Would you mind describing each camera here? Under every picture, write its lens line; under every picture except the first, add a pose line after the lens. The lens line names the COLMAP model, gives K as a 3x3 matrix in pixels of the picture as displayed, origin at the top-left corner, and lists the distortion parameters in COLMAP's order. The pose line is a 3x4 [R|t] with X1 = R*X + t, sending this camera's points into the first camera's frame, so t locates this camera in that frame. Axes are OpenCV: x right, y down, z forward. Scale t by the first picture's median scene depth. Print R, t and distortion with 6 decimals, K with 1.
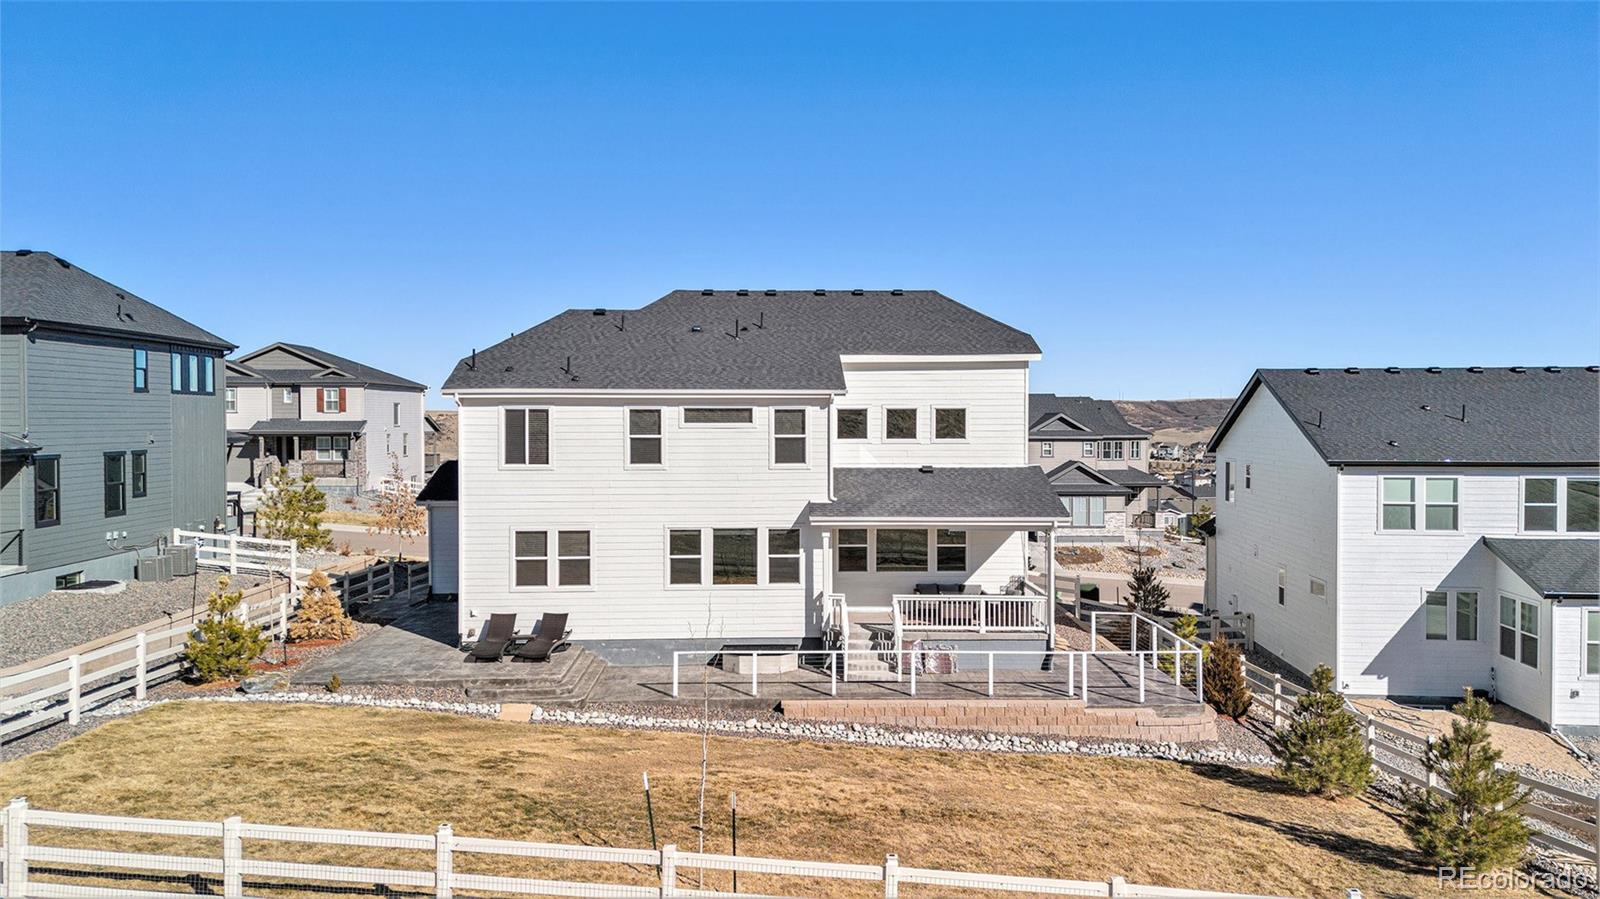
lens RADIAL K [[1152.5, 0, 789.5], [0, 1152.5, 440.8], [0, 0, 1]] dist [0.032286, -0.007977]
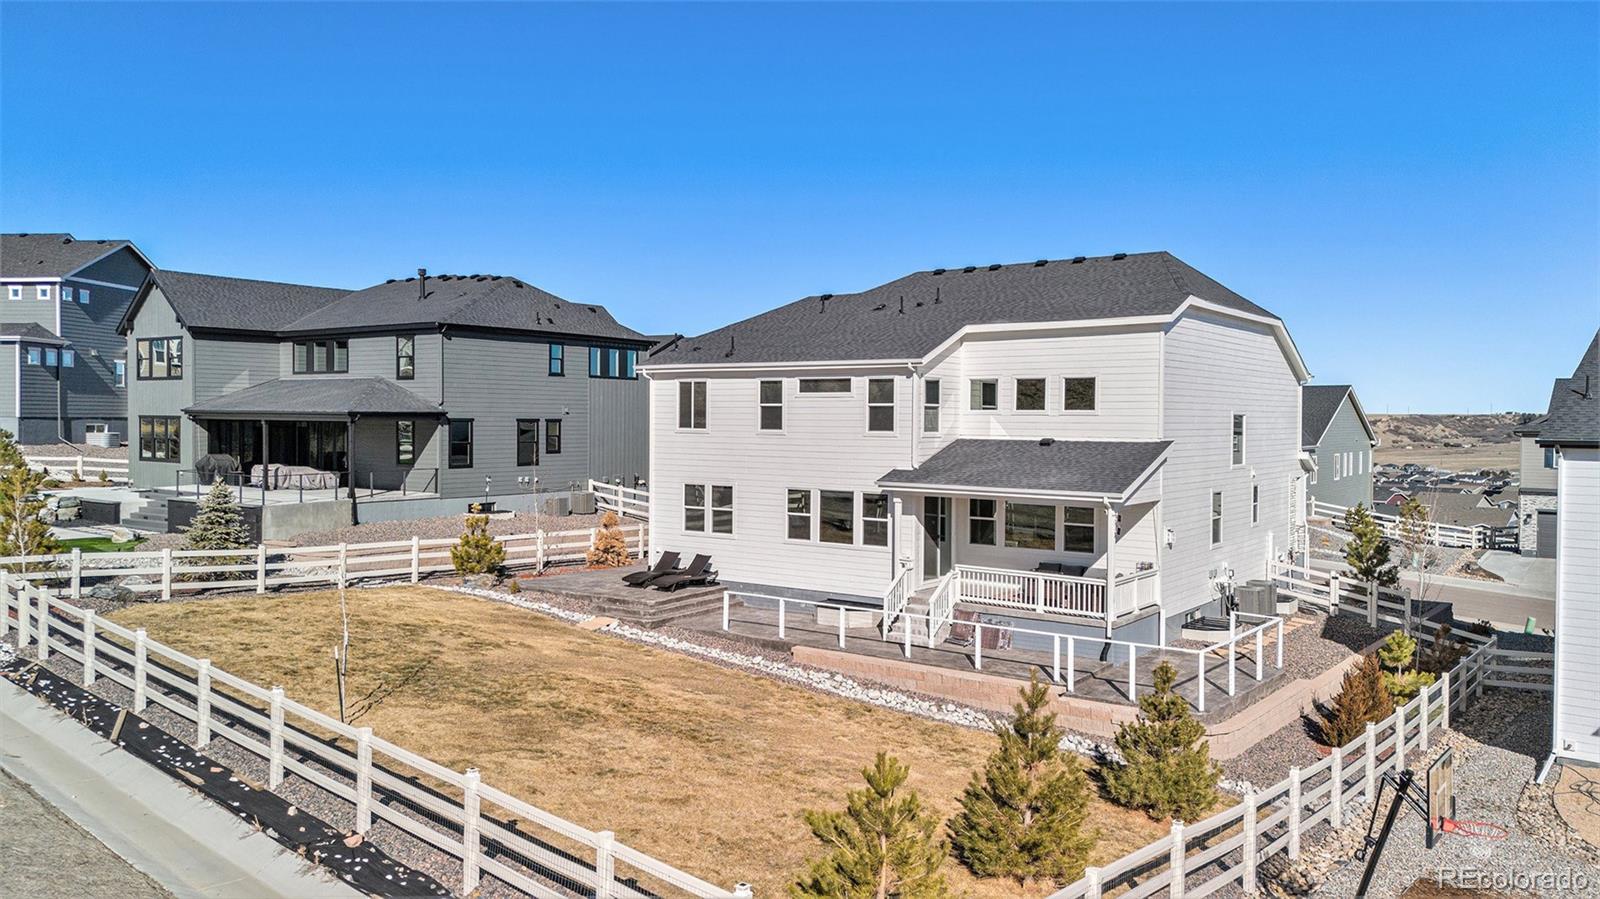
lens RADIAL K [[1152.5, 0, 804.1], [0, 1152.5, 455.8], [0, 0, 1]] dist [0.032286, -0.007977]
pose [[0.789534, 0.026536, -0.613132, 0.585995], [-0.018973, 0.999643, 0.018833, 0.023887], [0.613413, -0.003236, 0.789756, 0.133098]]
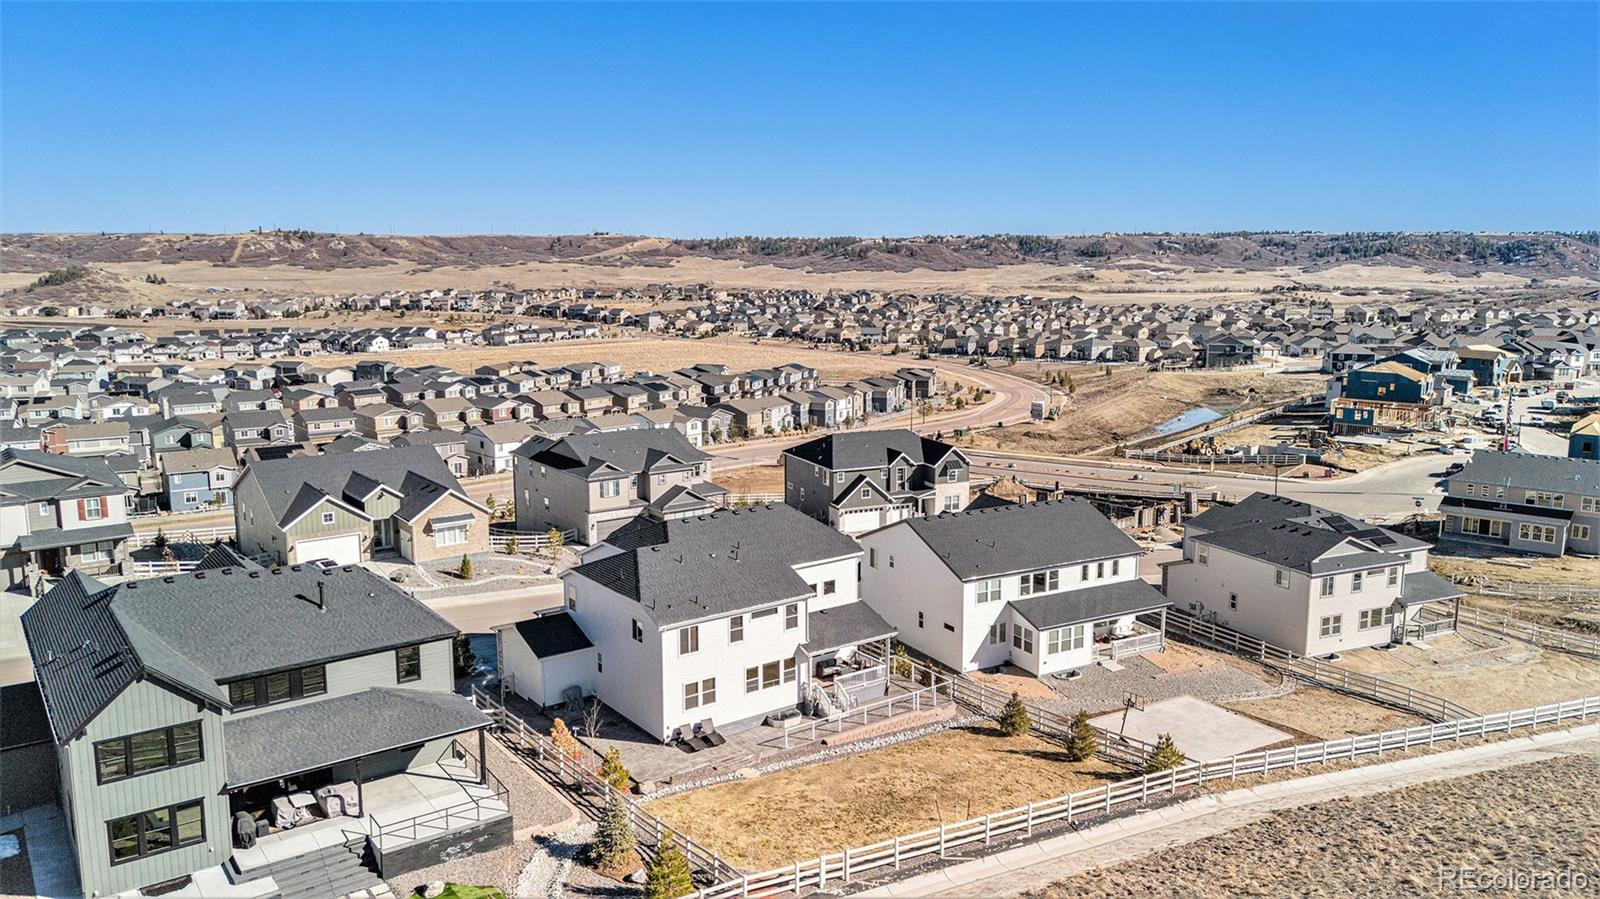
lens RADIAL K [[1152.5, 0, 797.0], [0, 1152.5, 445.5], [0, 0, 1]] dist [0.032286, -0.007977]
pose [[0.822949, -0.090845, 0.560805, -1.183689], [0.011682, 0.989629, 0.143168, -0.635105], [-0.567996, -0.111269, 0.815476, -0.746562]]
